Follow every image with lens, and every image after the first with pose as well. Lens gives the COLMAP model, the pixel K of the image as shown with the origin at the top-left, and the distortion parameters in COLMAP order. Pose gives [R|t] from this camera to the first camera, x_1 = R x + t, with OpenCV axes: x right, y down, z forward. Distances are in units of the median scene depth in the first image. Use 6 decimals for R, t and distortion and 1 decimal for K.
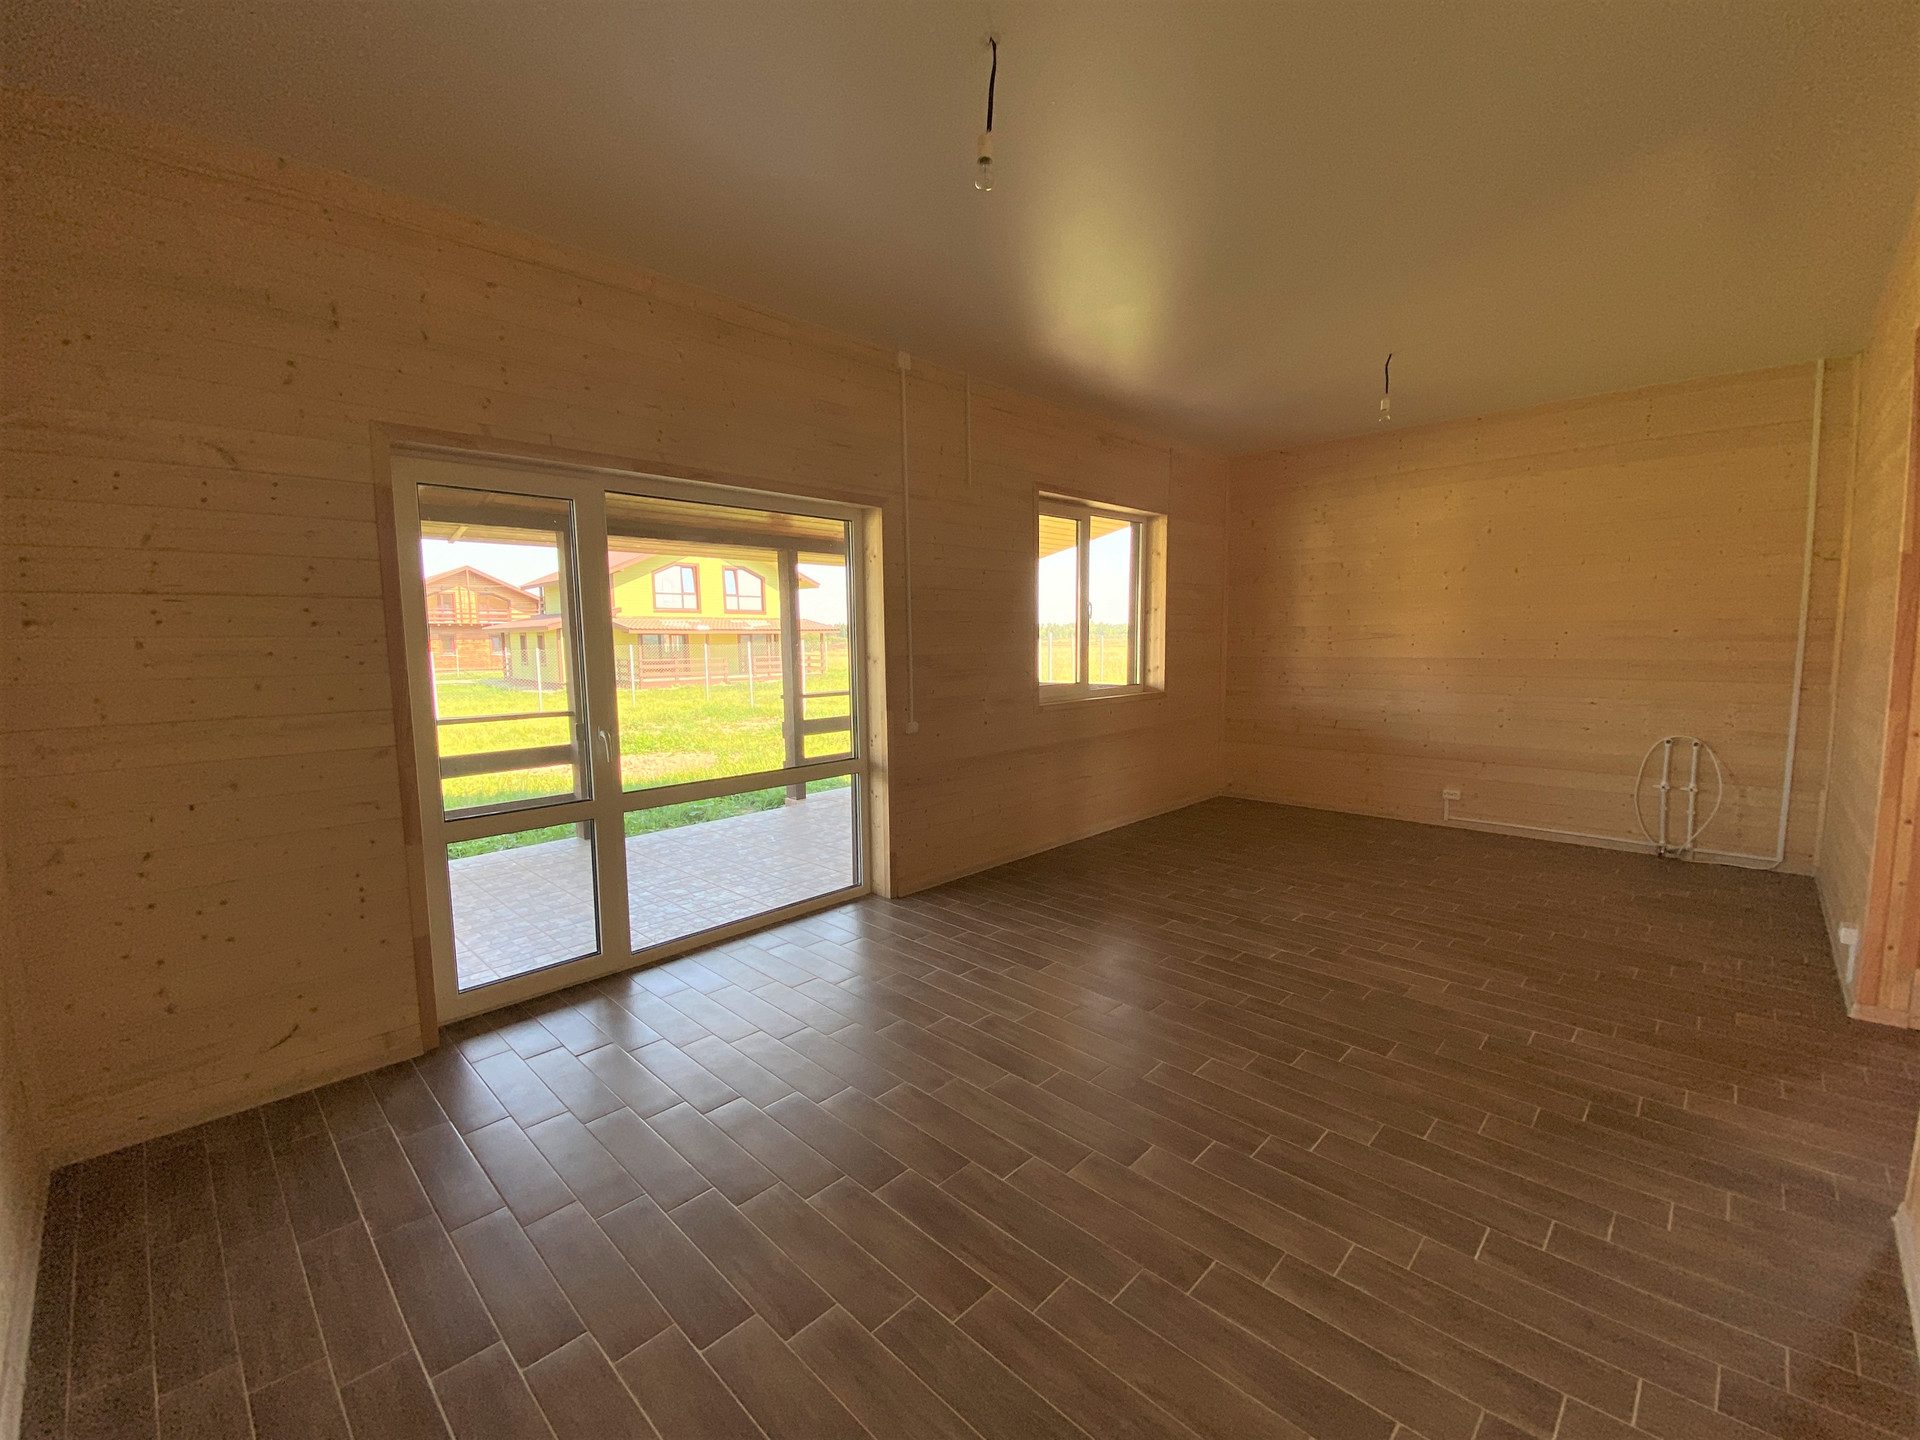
lens RADIAL K [[789.4, 0, 954.5], [0, 789.4, 725.3], [0, 0, 1]] dist [0.048487, -0.033842]
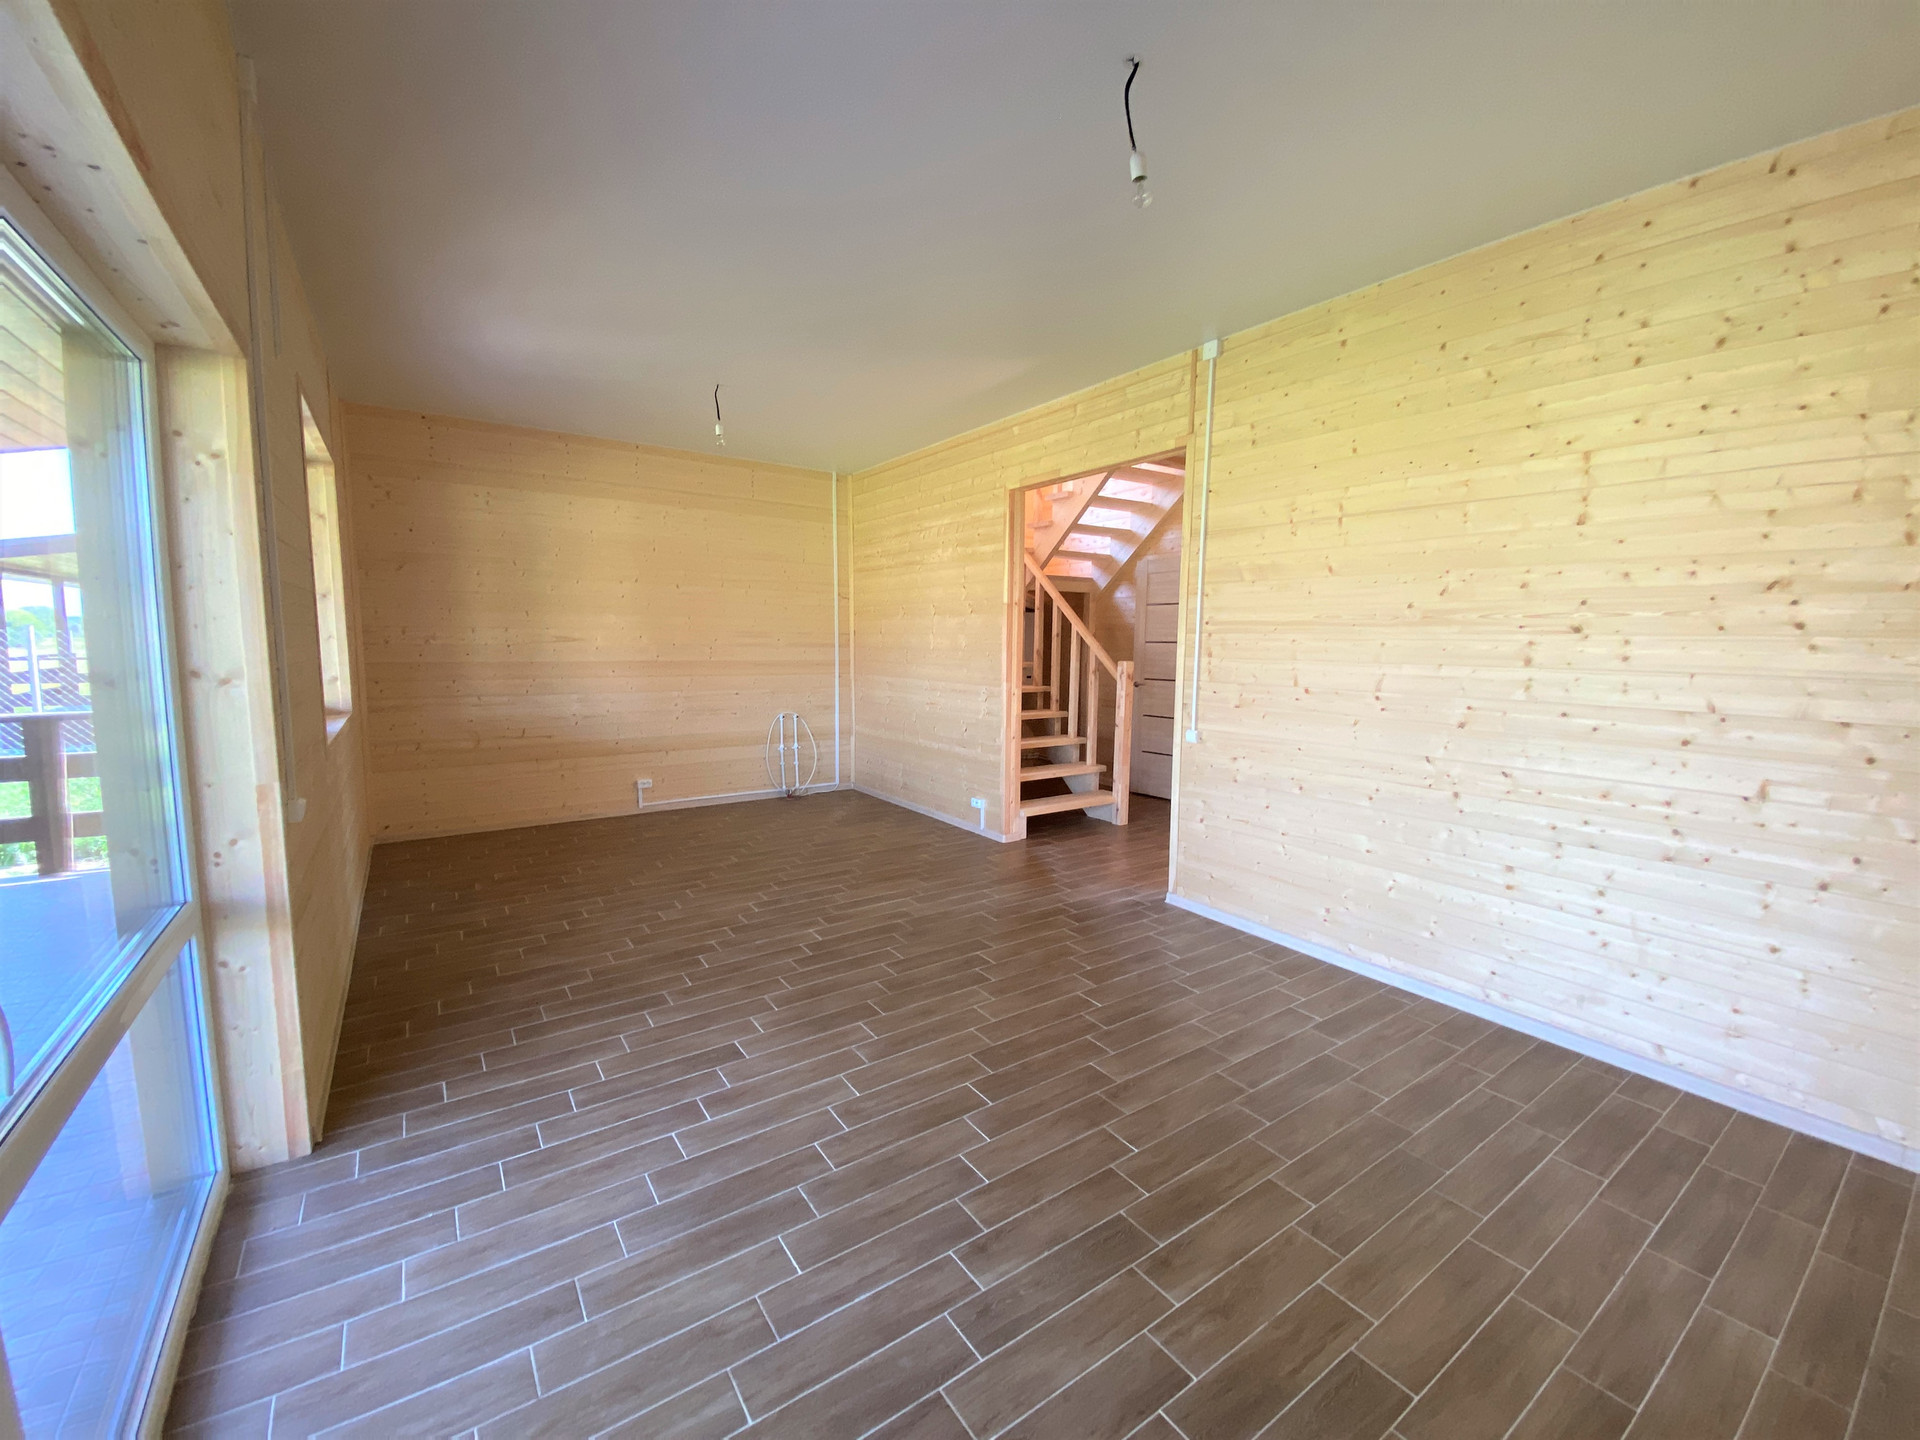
lens RADIAL K [[772.8, 0, 956.5], [0, 772.8, 717.0], [0, 0, 1]] dist [0.040435, -0.031912]
pose [[0.185375, -0.085918, 0.978905, -0.442022], [0.097682, 0.992848, 0.068644, -0.046965], [-0.977801, 0.082897, 0.192442, 0.458820]]
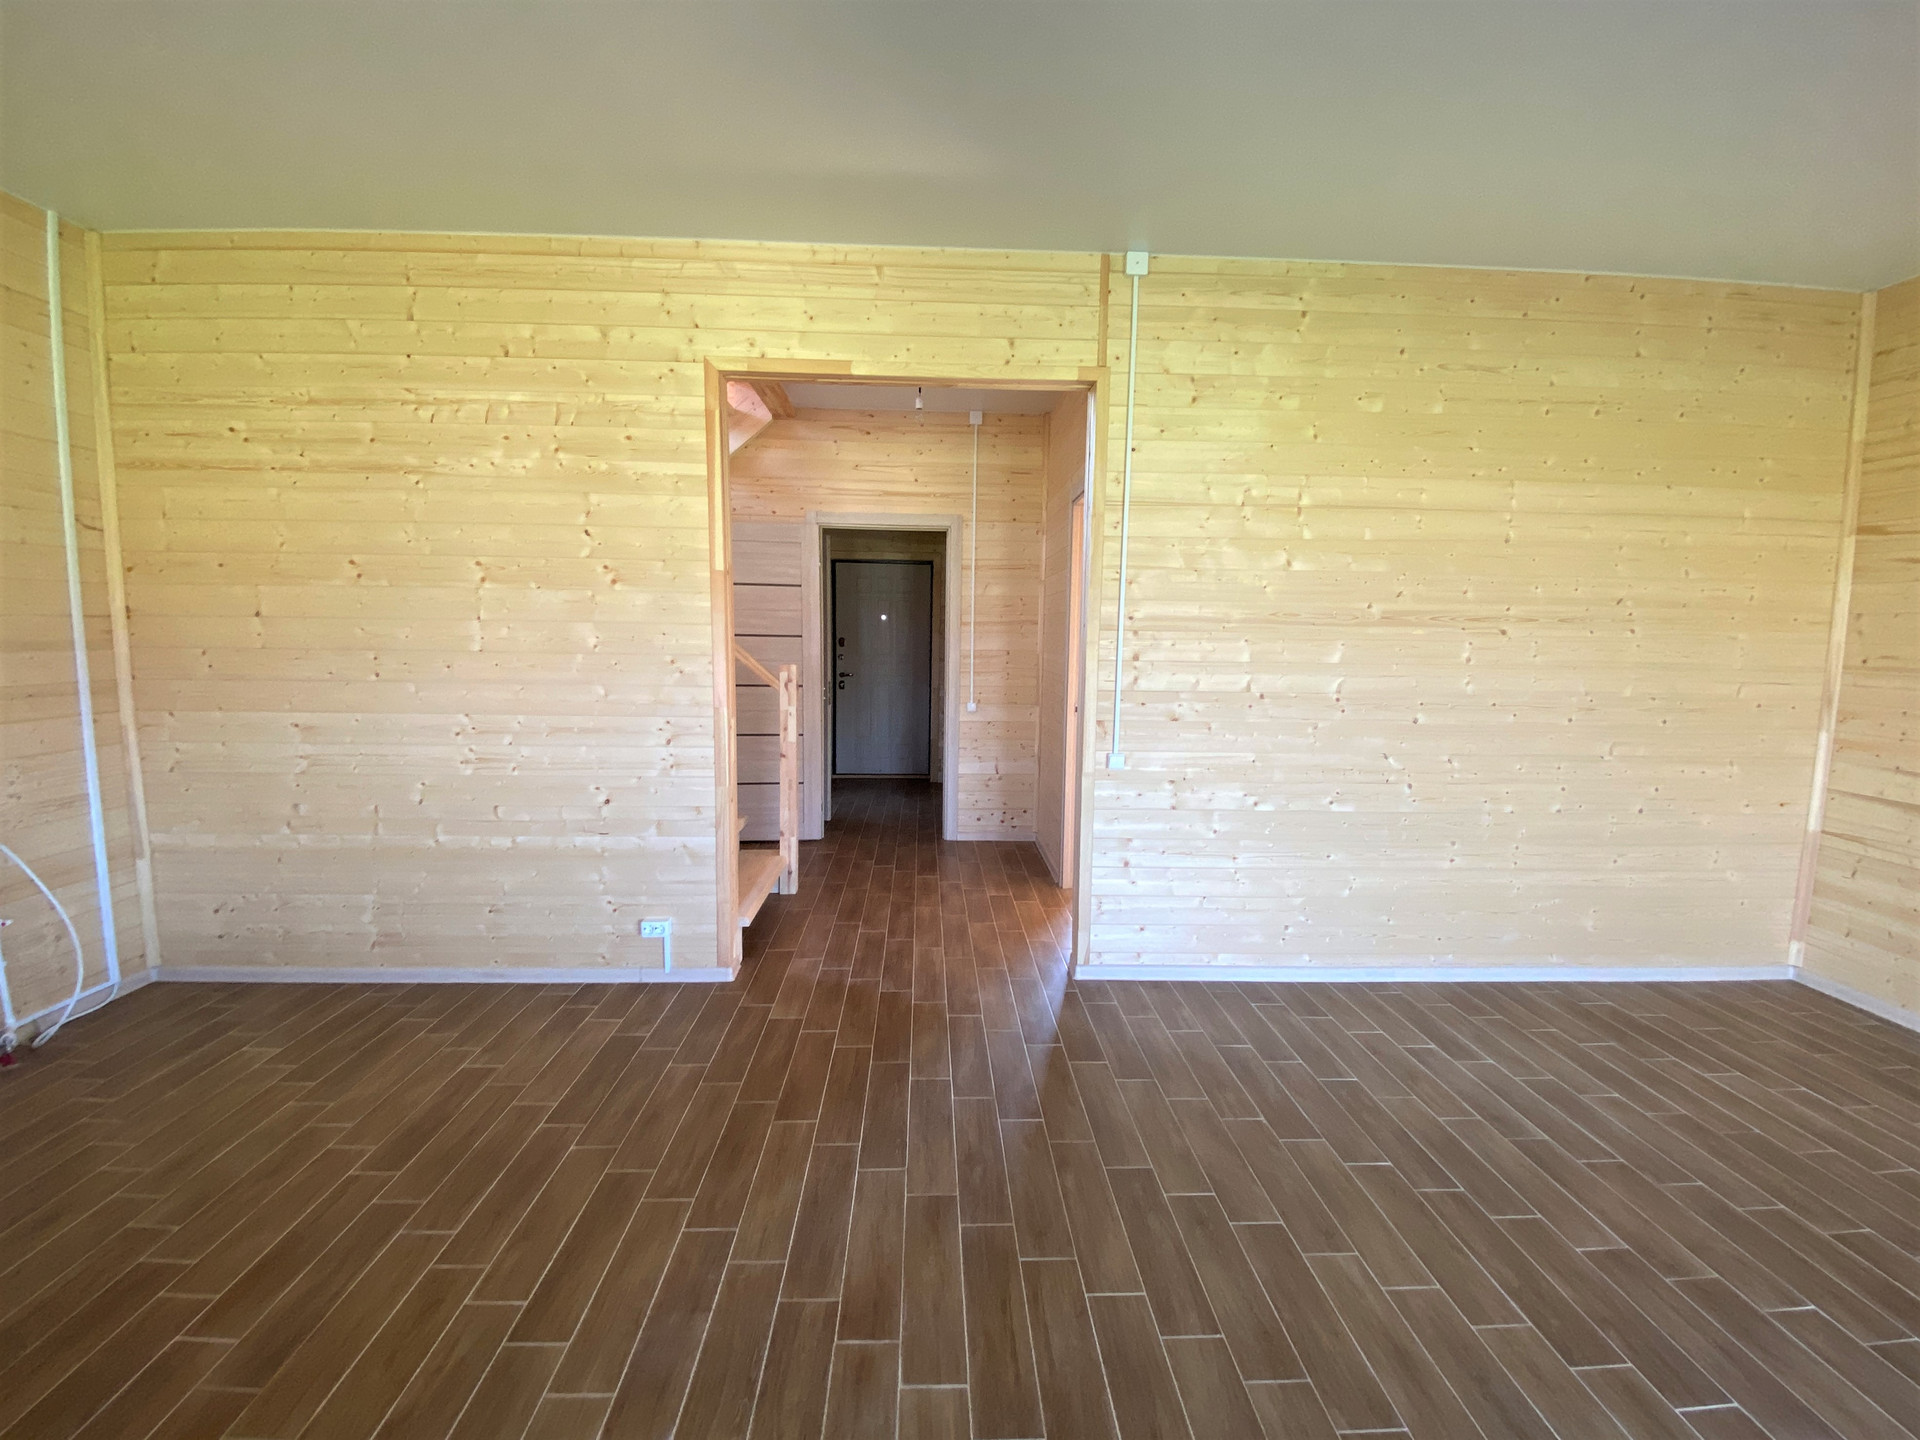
lens RADIAL K [[796.0, 0, 954.3], [0, 796.0, 714.2], [0, 0, 1]] dist [0.021116, -0.021165]
pose [[-0.729737, -0.070454, 0.680089, 0.098374], [0.069683, 0.981834, 0.176483, -0.115324], [-0.680168, 0.176176, -0.711571, 0.966056]]
